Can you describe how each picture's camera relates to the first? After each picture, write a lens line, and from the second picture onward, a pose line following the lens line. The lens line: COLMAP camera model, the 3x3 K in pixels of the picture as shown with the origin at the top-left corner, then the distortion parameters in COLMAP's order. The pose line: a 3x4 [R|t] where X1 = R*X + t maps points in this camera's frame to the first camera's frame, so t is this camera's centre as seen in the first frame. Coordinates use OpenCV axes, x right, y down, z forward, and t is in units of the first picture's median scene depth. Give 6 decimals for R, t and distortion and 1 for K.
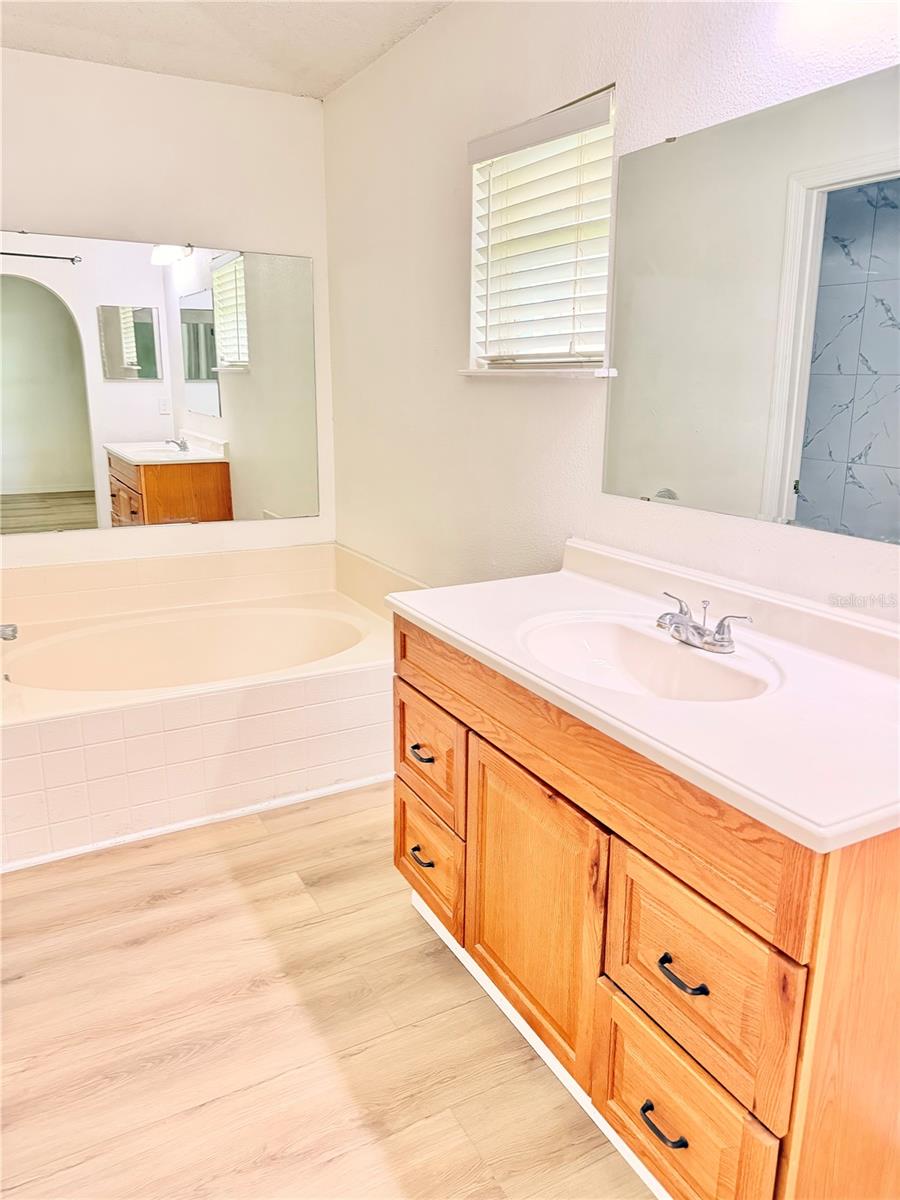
lens RADIAL K [[845.4, 0, 450.0], [0, 845.4, 600.0], [0, 0, 1]] dist [0.100106, -0.144978]
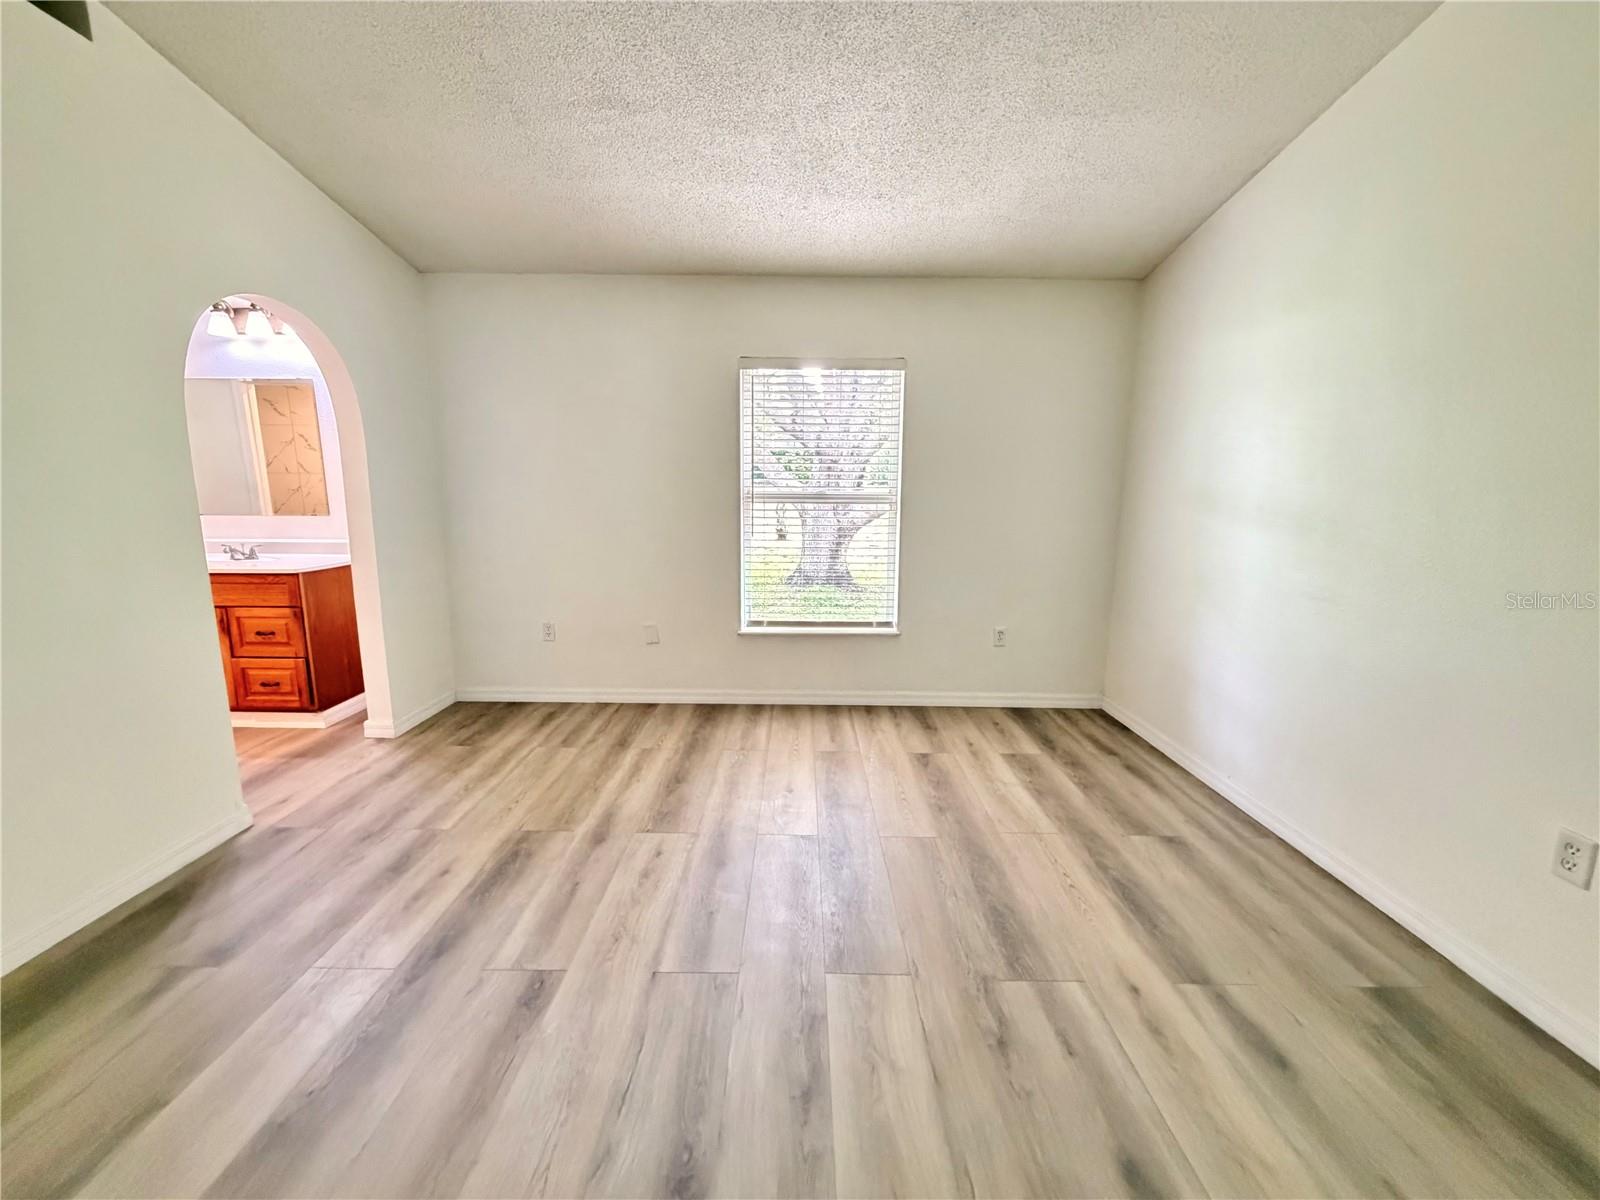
lens RADIAL K [[642.8, 0, 798.1], [0, 642.8, 598.3], [0, 0, 1]] dist [0.000136, 0.000261]
pose [[0.486553, -0.144547, 0.861610, -0.653274], [0.214883, 0.975721, 0.042346, 0.479774], [-0.846812, 0.164542, 0.505801, -1.570307]]
